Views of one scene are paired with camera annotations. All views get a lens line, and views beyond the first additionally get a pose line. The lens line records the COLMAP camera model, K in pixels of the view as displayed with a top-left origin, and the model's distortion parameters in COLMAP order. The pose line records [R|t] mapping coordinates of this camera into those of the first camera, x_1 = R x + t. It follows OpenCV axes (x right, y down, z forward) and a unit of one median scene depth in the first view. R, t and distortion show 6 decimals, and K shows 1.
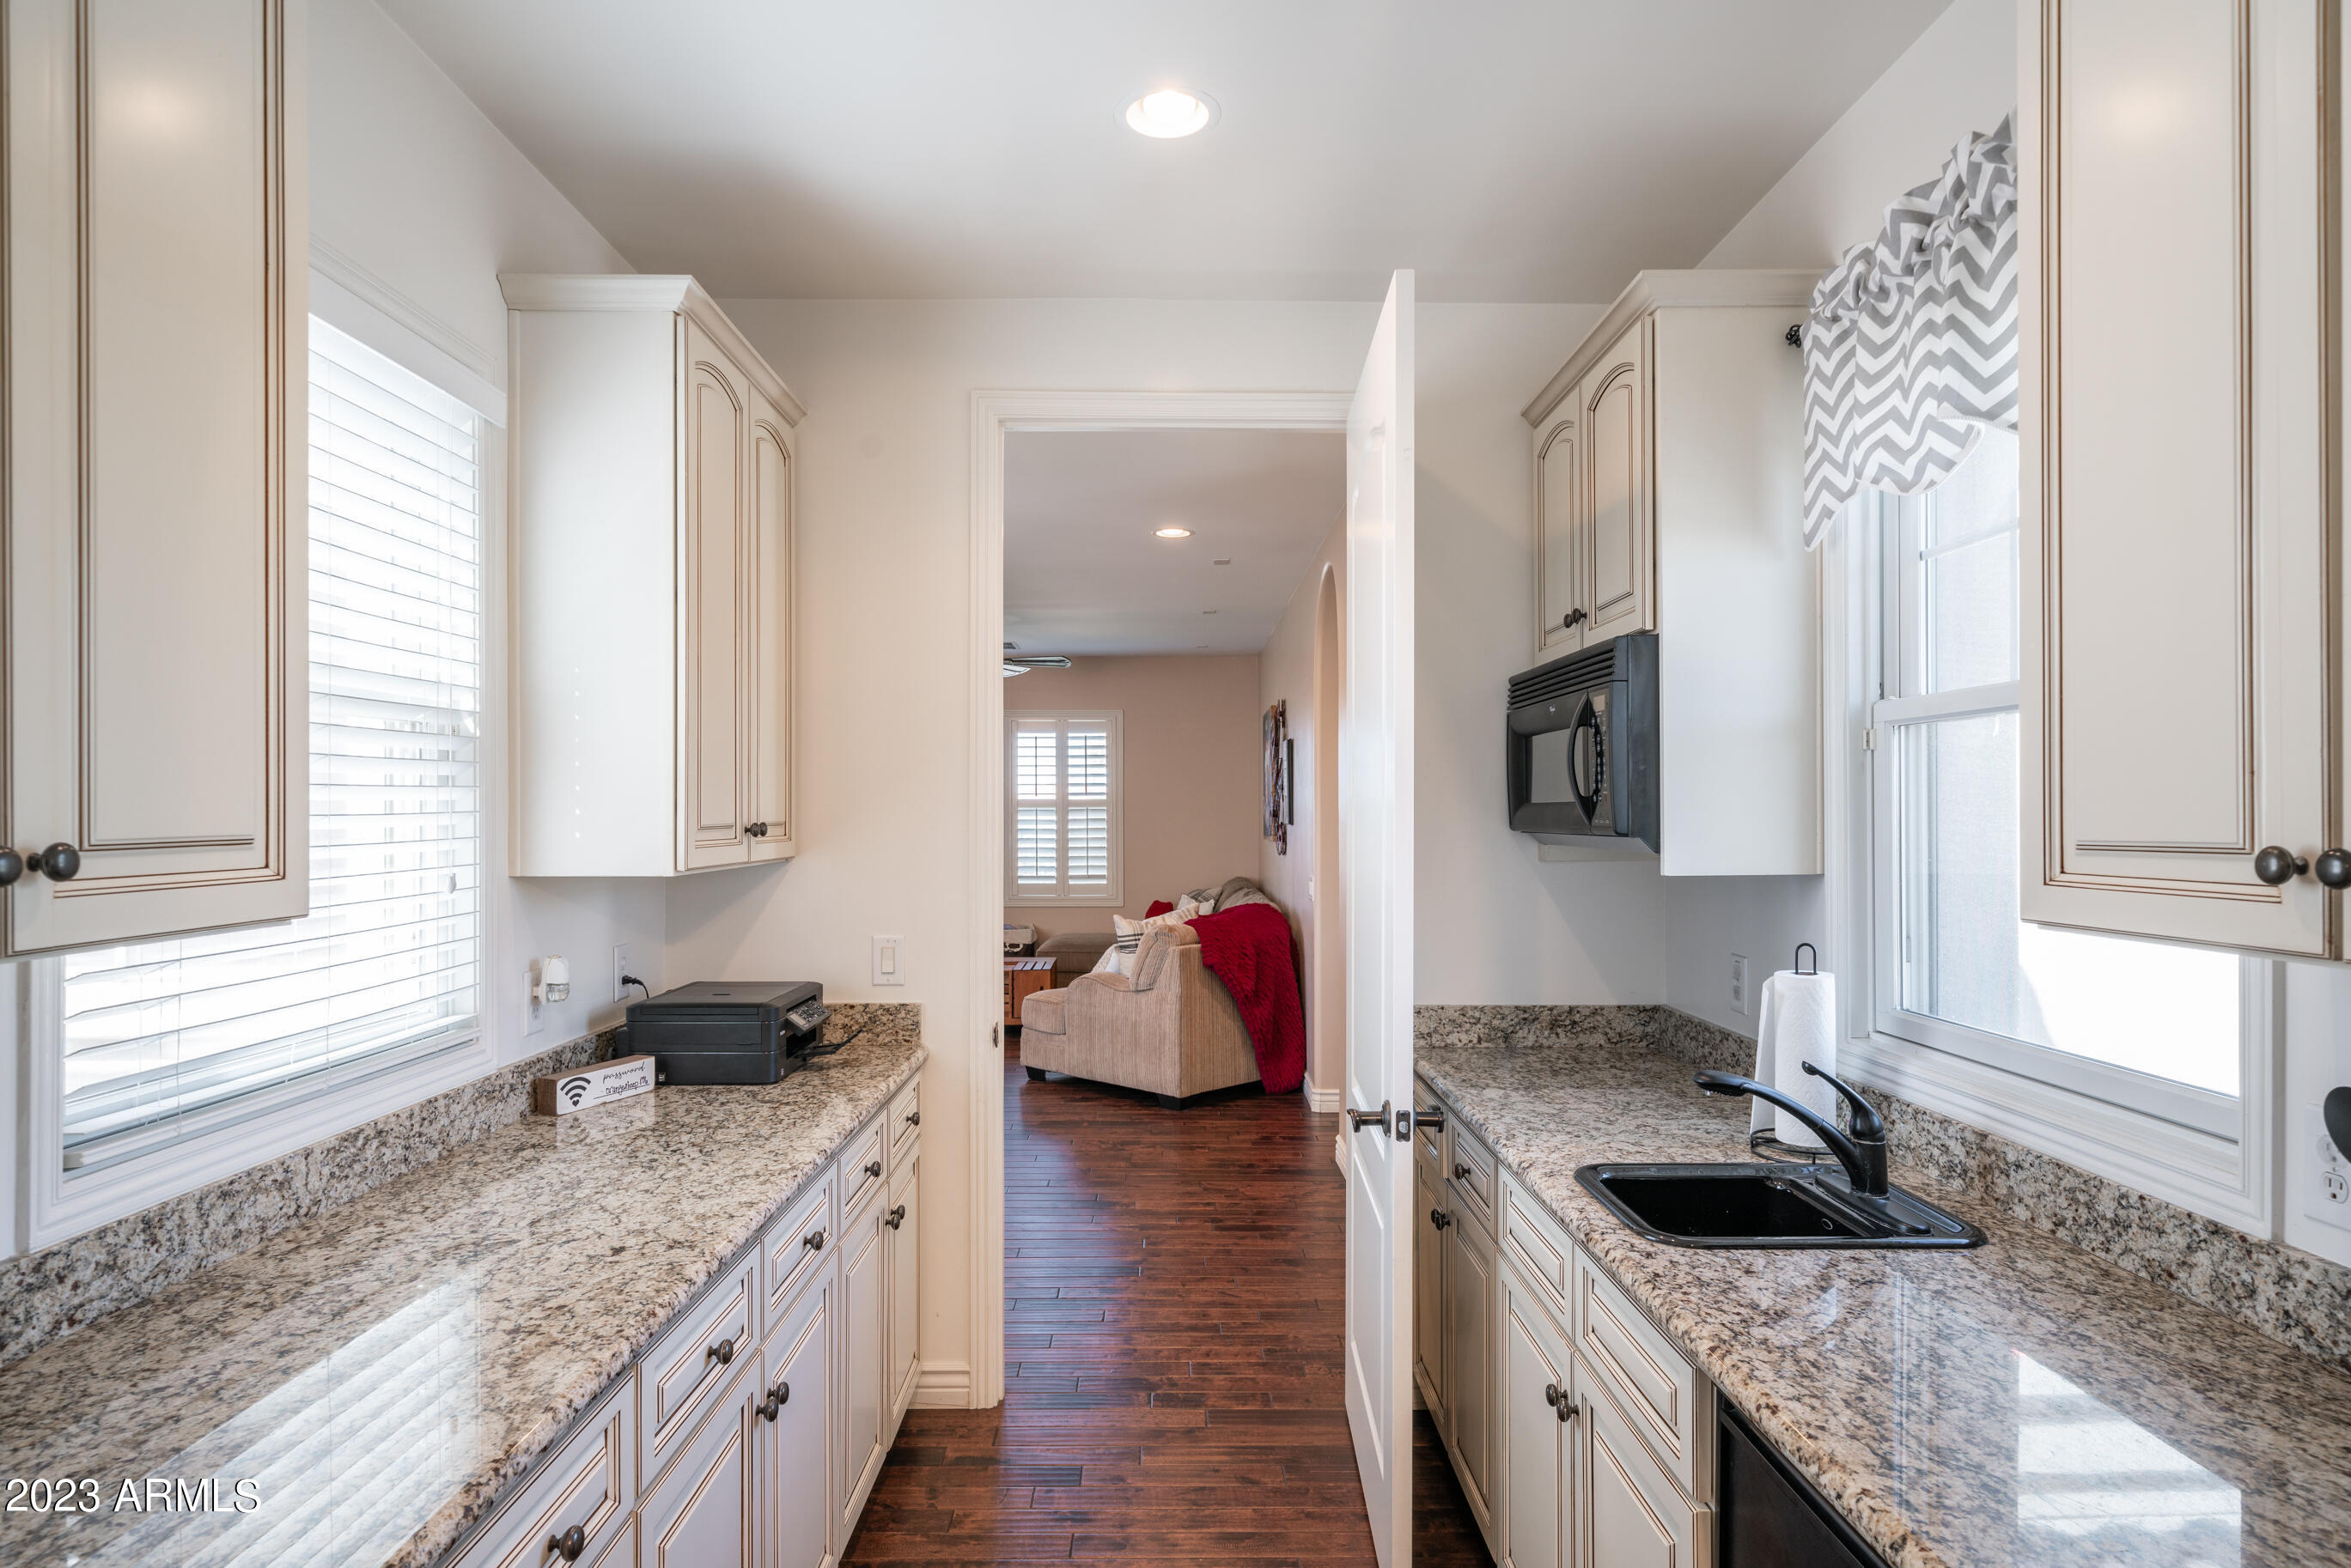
lens RADIAL K [[1358.0, 0, 1175.0], [0, 1358.0, 791.9], [0, 0, 1]] dist [-0.023442, -0.000570]
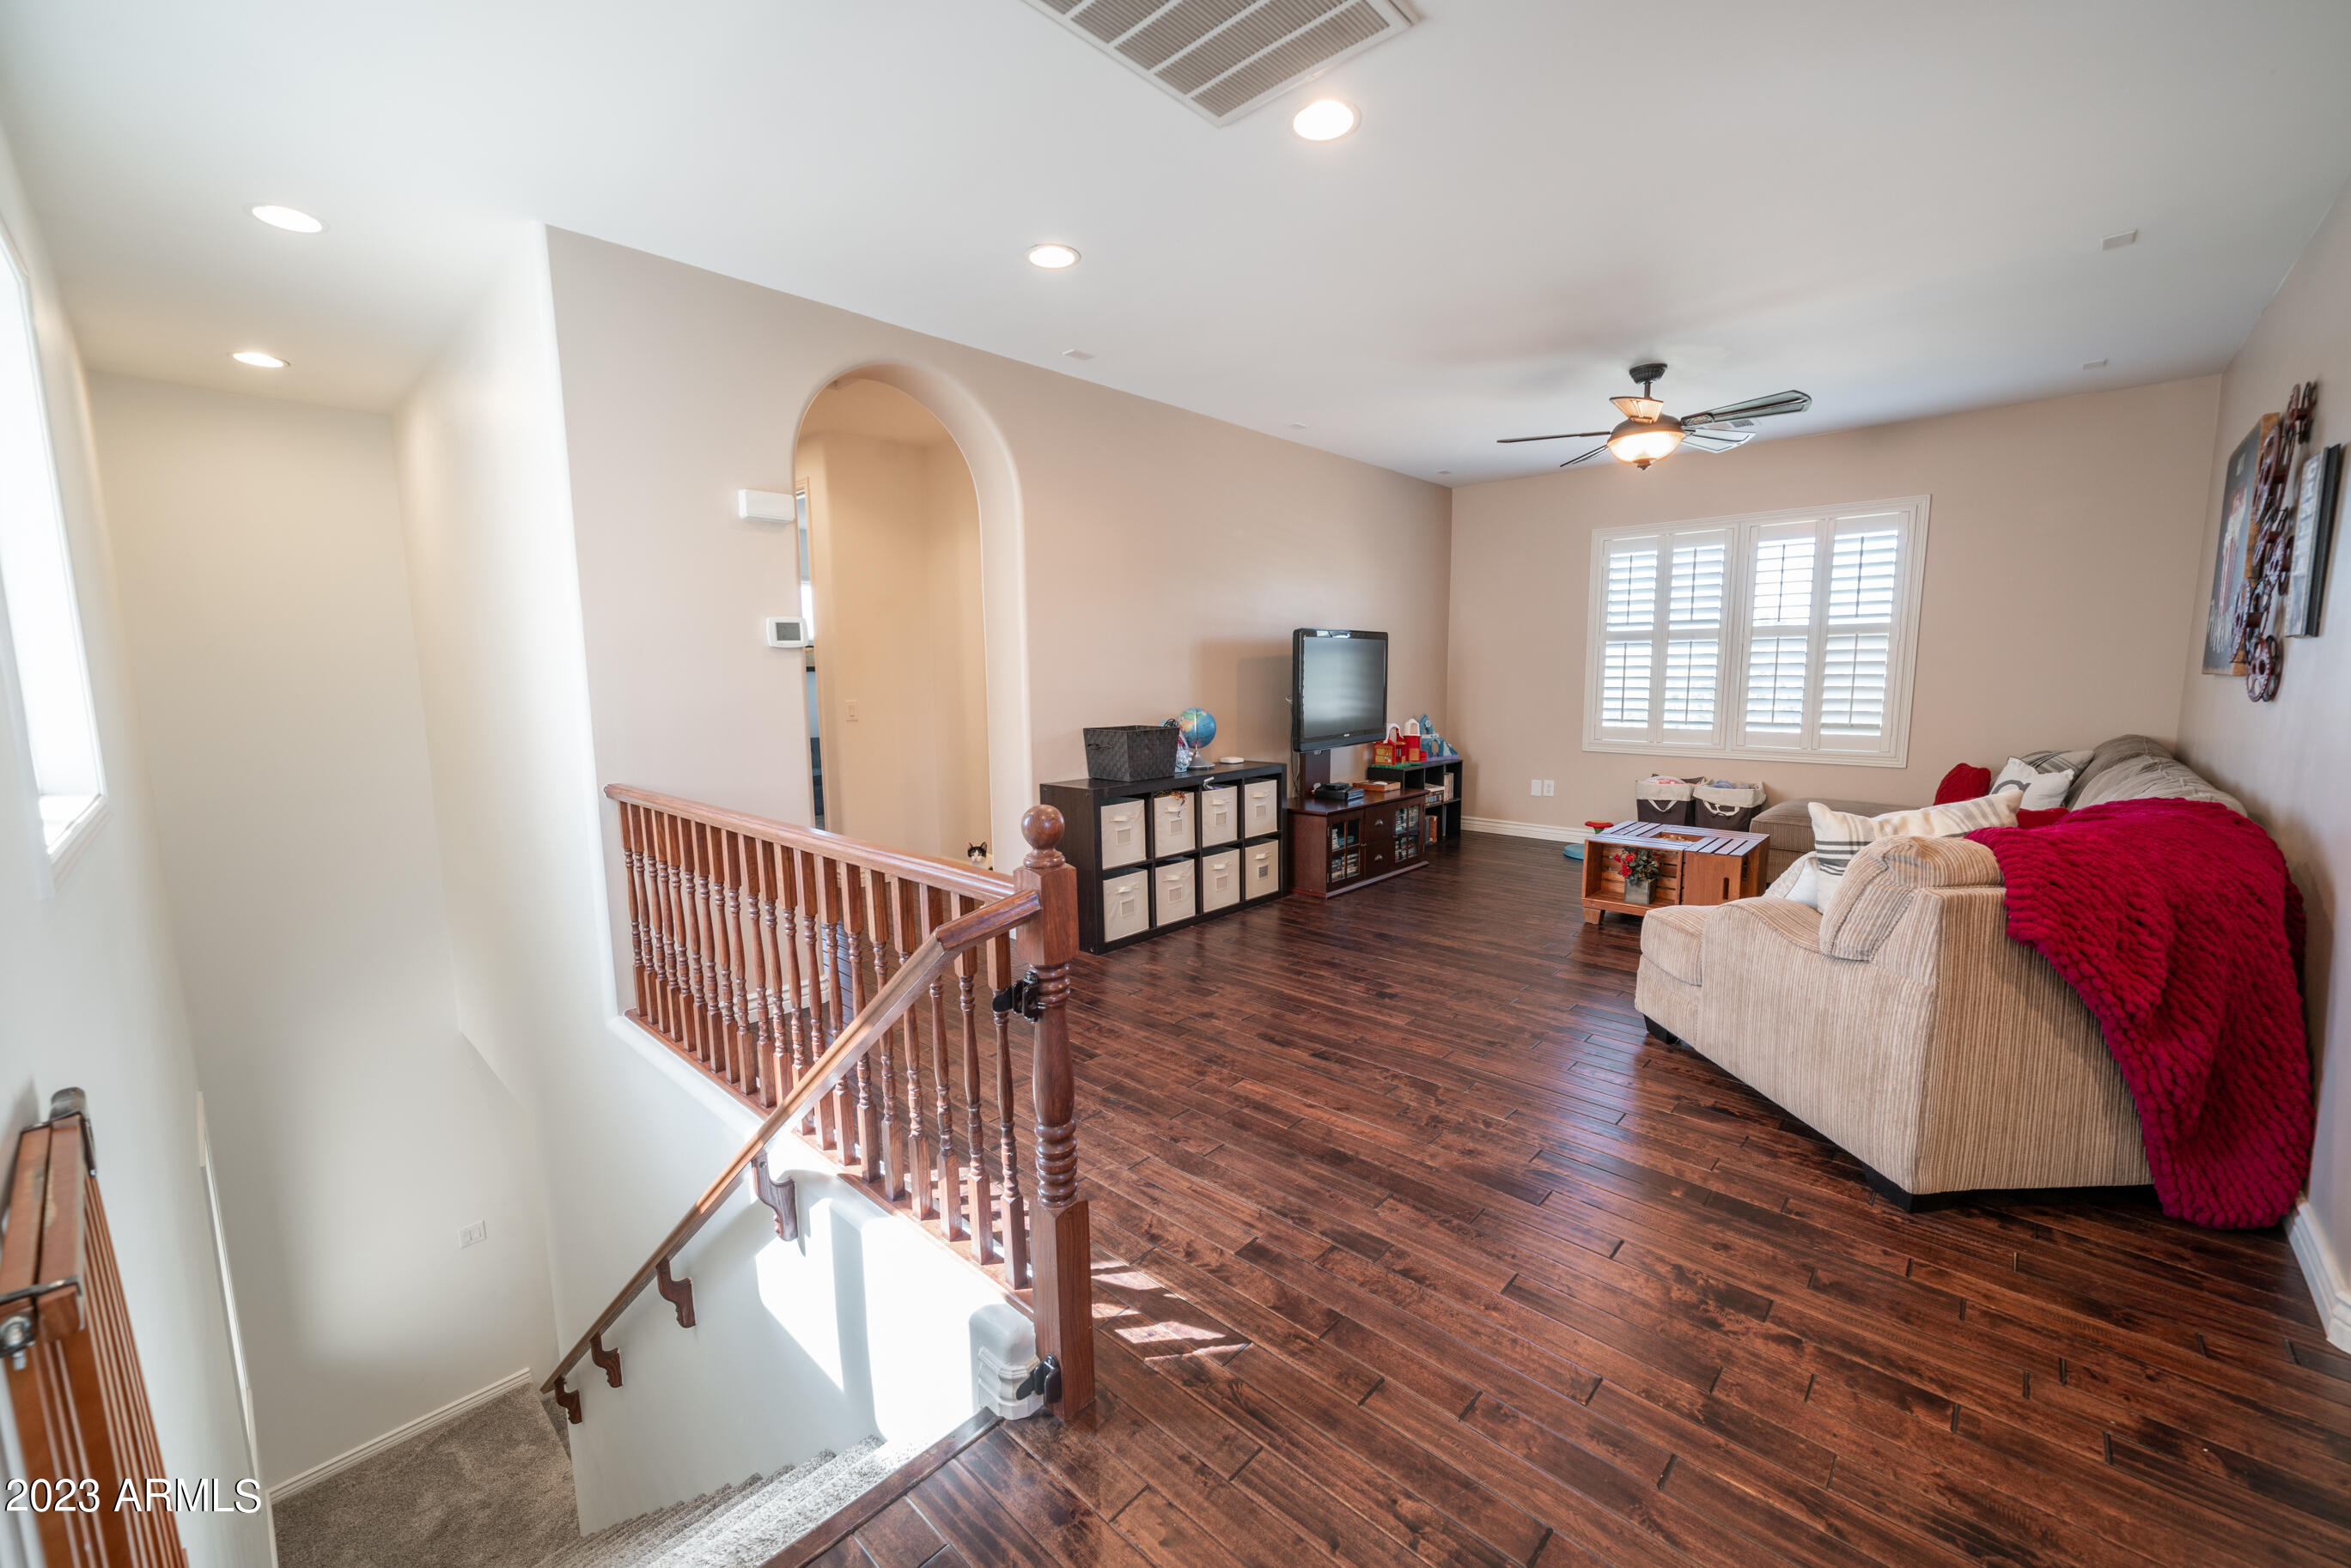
lens RADIAL K [[926.9, 0, 1188.0], [0, 926.9, 786.1], [0, 0, 1]] dist [0.000664, 0.000617]
pose [[0.736240, 0.082713, -0.671647, 0.022035], [0.014922, 0.990277, 0.138310, 0.027891], [0.676556, -0.111852, 0.727847, 0.553242]]
